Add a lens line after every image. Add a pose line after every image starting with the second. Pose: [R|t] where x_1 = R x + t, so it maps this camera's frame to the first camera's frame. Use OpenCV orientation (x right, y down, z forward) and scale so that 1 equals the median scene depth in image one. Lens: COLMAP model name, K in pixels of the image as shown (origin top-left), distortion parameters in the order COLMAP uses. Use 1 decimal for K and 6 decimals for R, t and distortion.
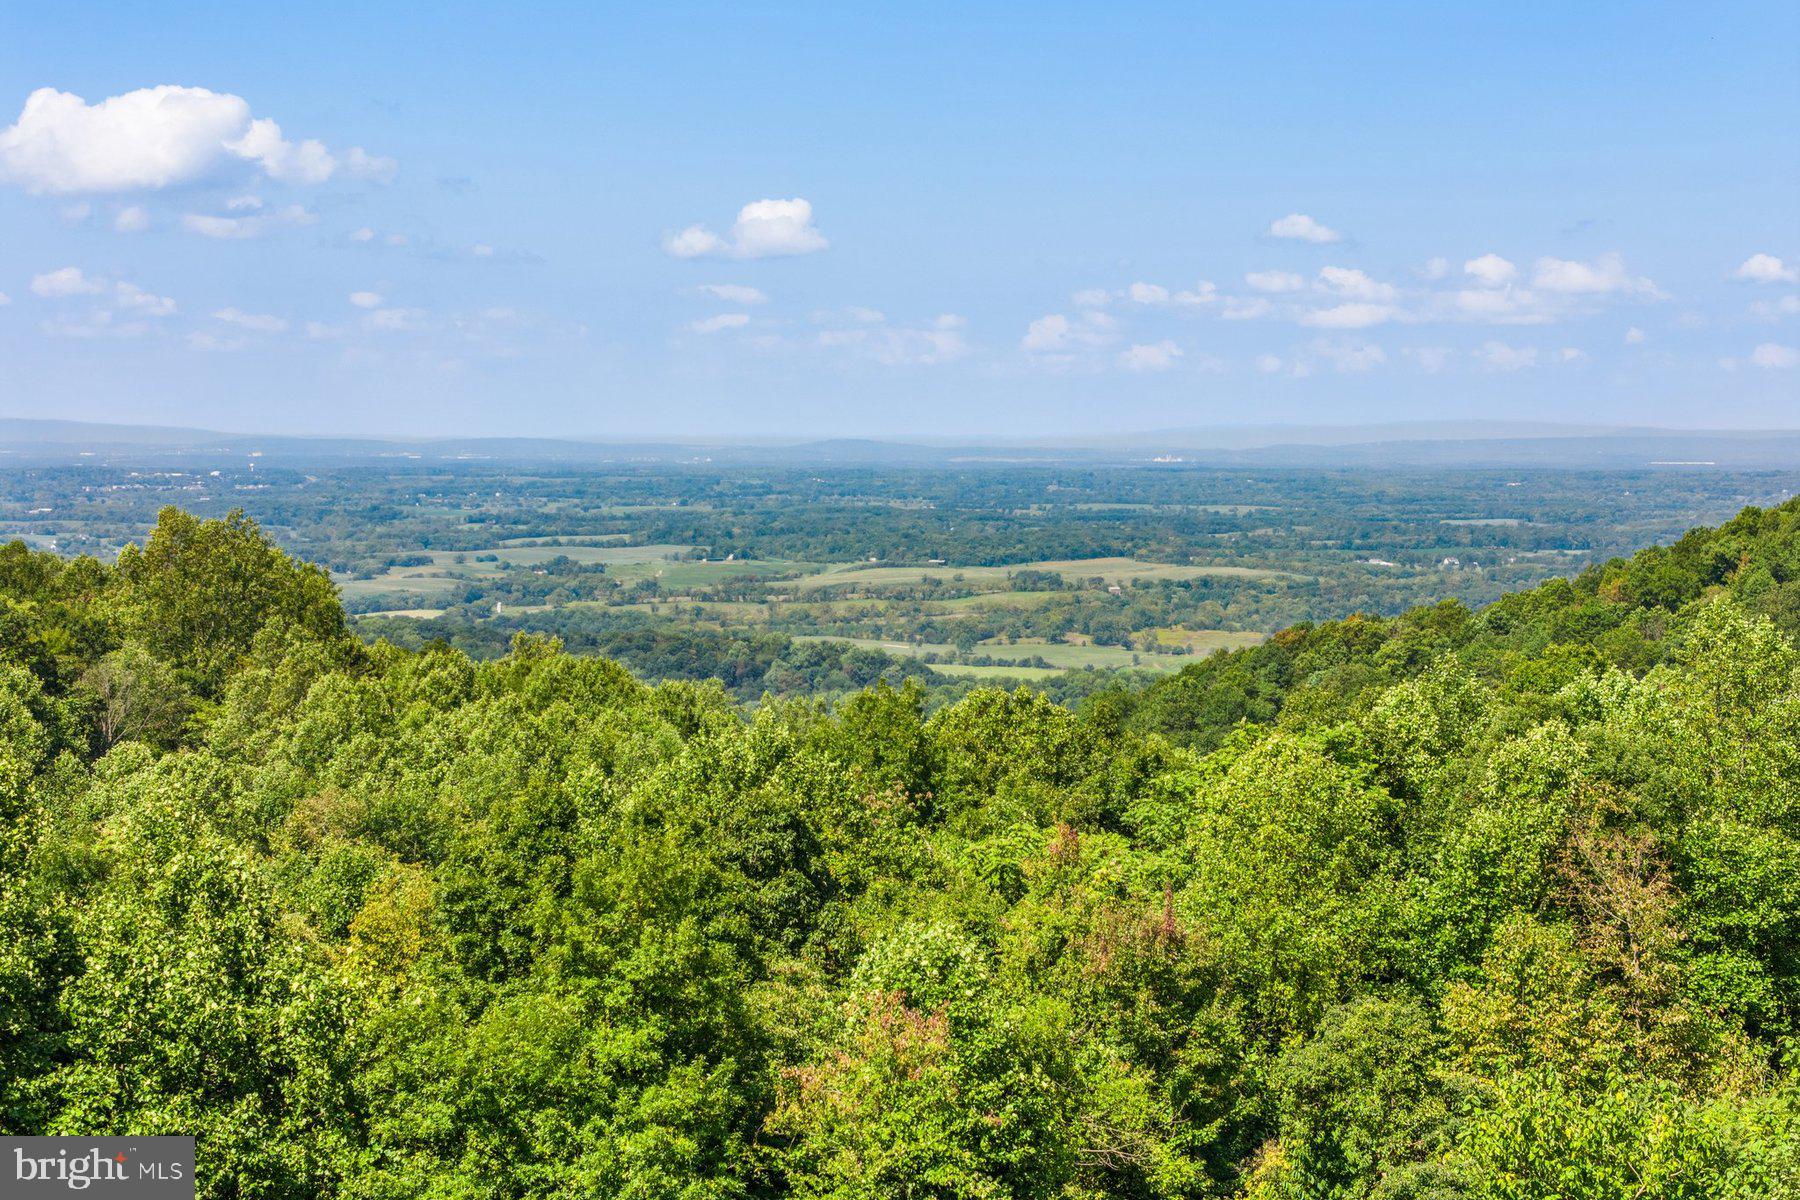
lens RADIAL K [[3509.0, 0, 900.6], [0, 3509.0, 604.4], [0, 0, 1]] dist [-0.056430, 0.000000]
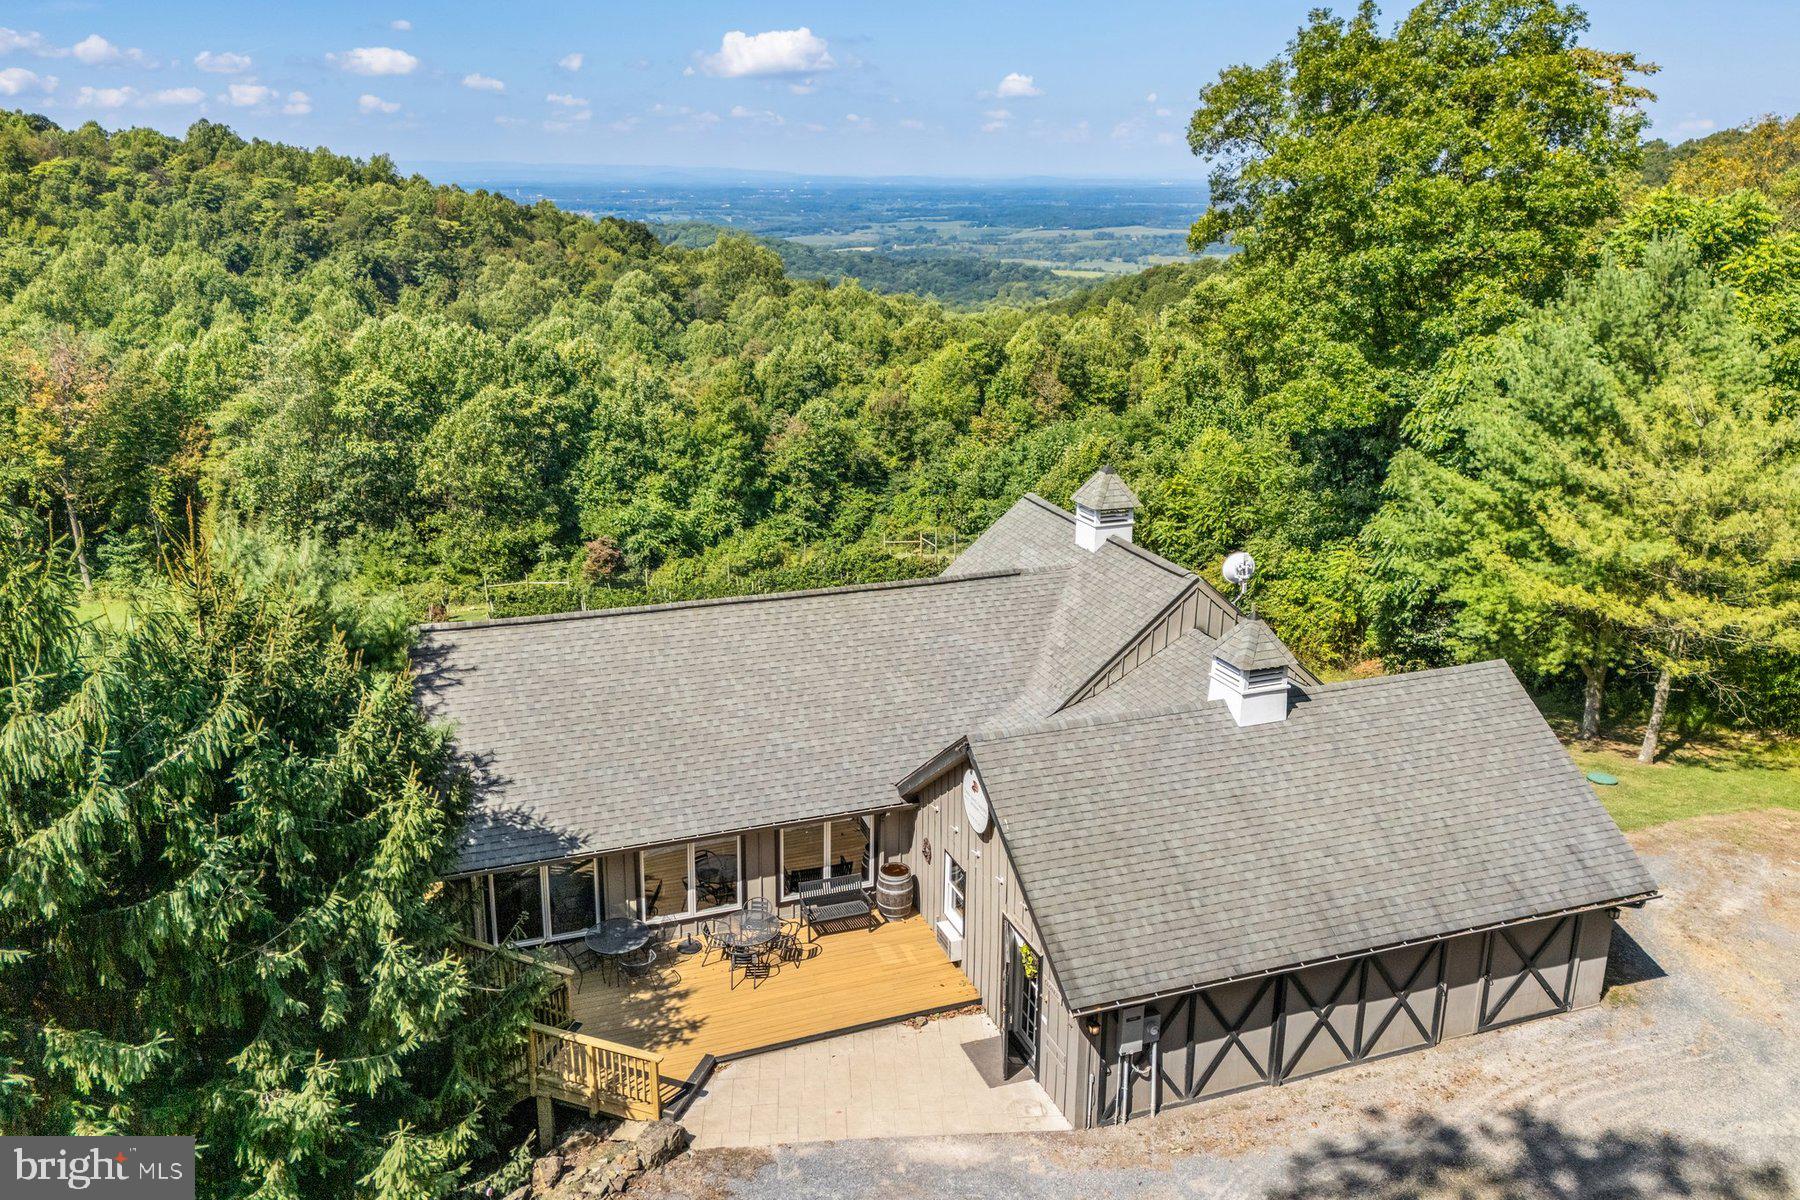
lens RADIAL K [[1275.8, 0, 883.2], [0, 1275.8, 606.8], [0, 0, 1]] dist [0.067019, -0.015178]
pose [[0.991501, 0.043209, -0.122712, 0.238659], [-0.008045, 0.961794, 0.273658, -0.069684], [0.129848, -0.270345, 0.953967, -0.378874]]
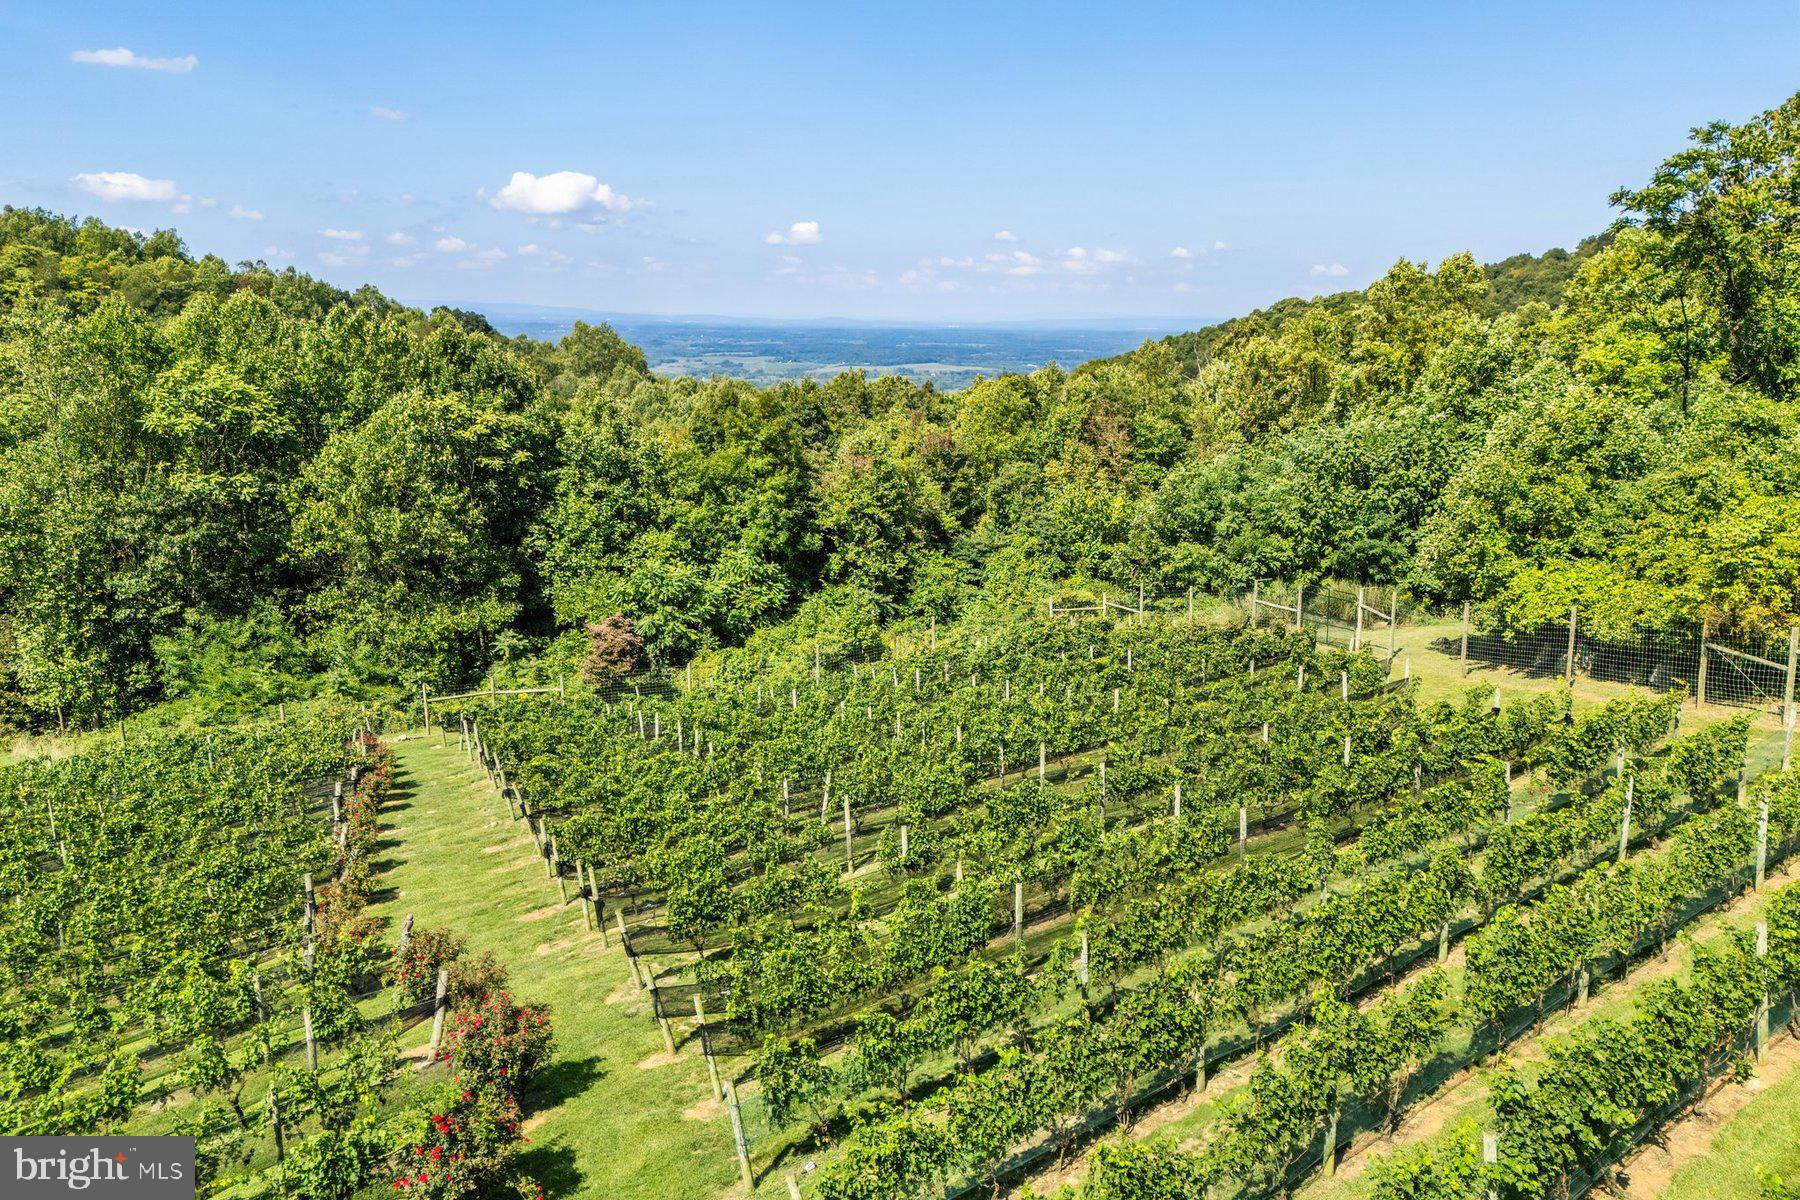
lens RADIAL K [[1275.8, 0, 903.6], [0, 1275.8, 629.6], [0, 0, 1]] dist [0.067019, -0.015178]
pose [[0.999214, 0.002096, 0.039584, -0.001498], [-0.009593, 0.981705, 0.190169, 0.046821], [-0.038461, -0.190399, 0.980953, -0.042208]]
